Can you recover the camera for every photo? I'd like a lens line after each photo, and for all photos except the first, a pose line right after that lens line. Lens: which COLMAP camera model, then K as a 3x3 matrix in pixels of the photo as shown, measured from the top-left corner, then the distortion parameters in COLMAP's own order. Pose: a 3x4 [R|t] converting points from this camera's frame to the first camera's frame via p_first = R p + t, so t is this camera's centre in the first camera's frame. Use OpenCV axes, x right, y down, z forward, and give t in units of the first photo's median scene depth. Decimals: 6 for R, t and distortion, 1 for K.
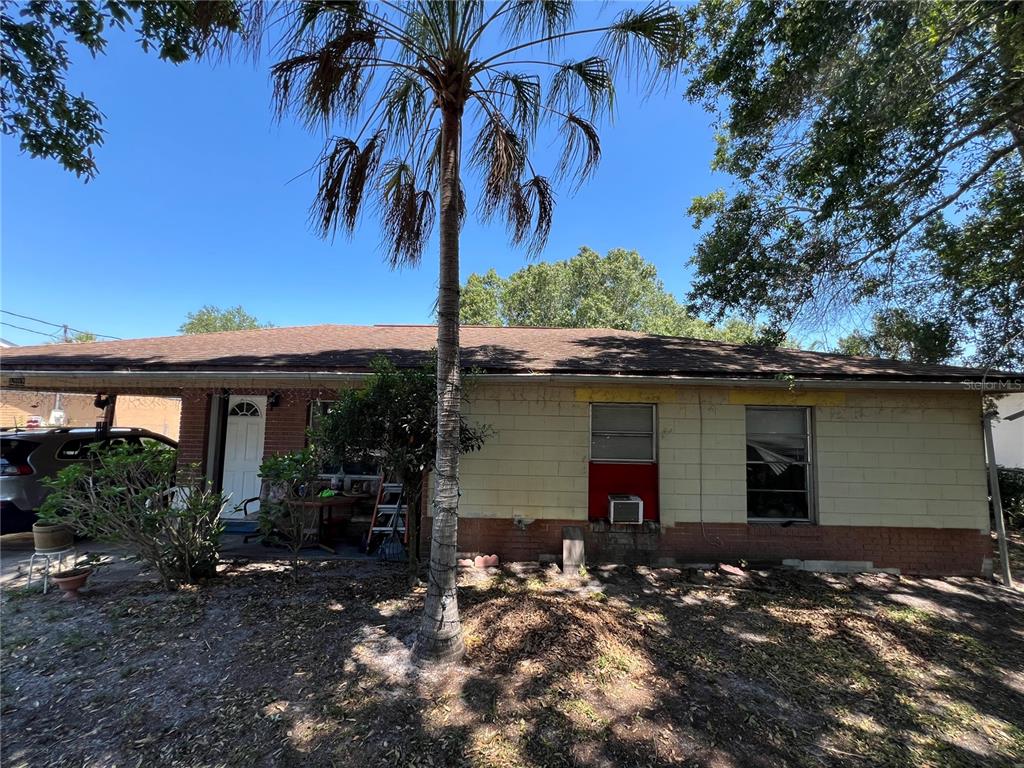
lens RADIAL K [[409.3, 0, 517.7], [0, 409.3, 380.5], [0, 0, 1]] dist [0.001168, 0.000547]
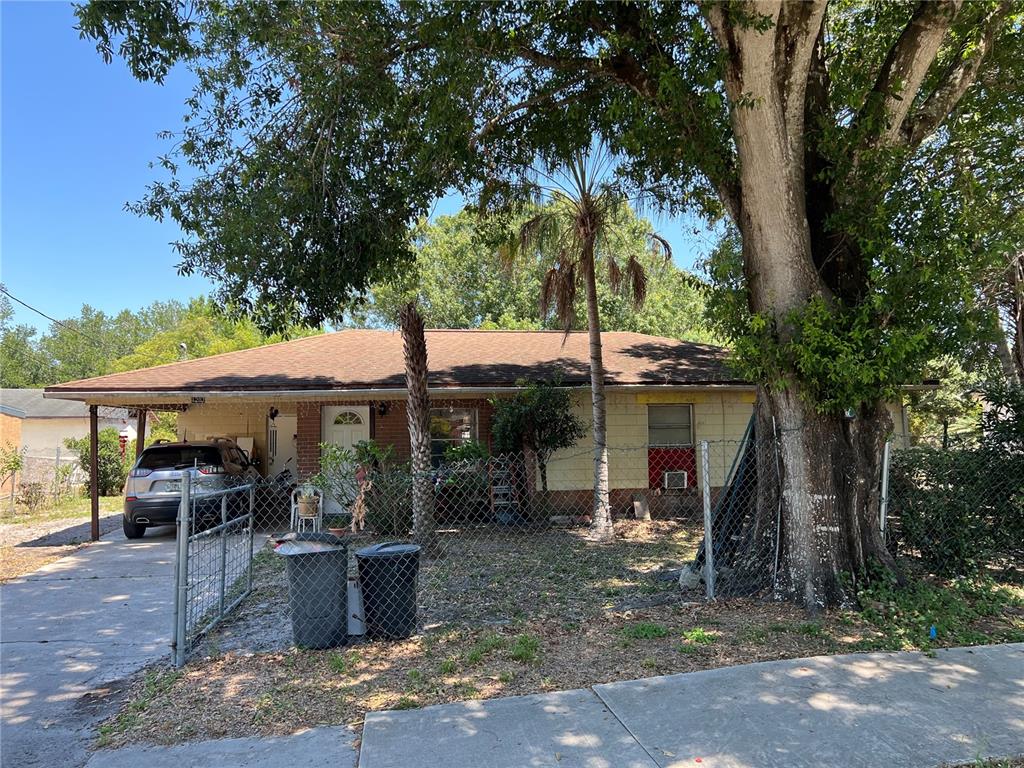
lens RADIAL K [[778.9, 0, 506.8], [0, 778.9, 386.1], [0, 0, 1]] dist [0.067547, -0.000487]
pose [[0.981947, -0.022551, 0.187809, -0.736171], [0.017159, 0.999394, 0.030283, -0.089206], [-0.188378, -0.026514, 0.981739, -1.403356]]
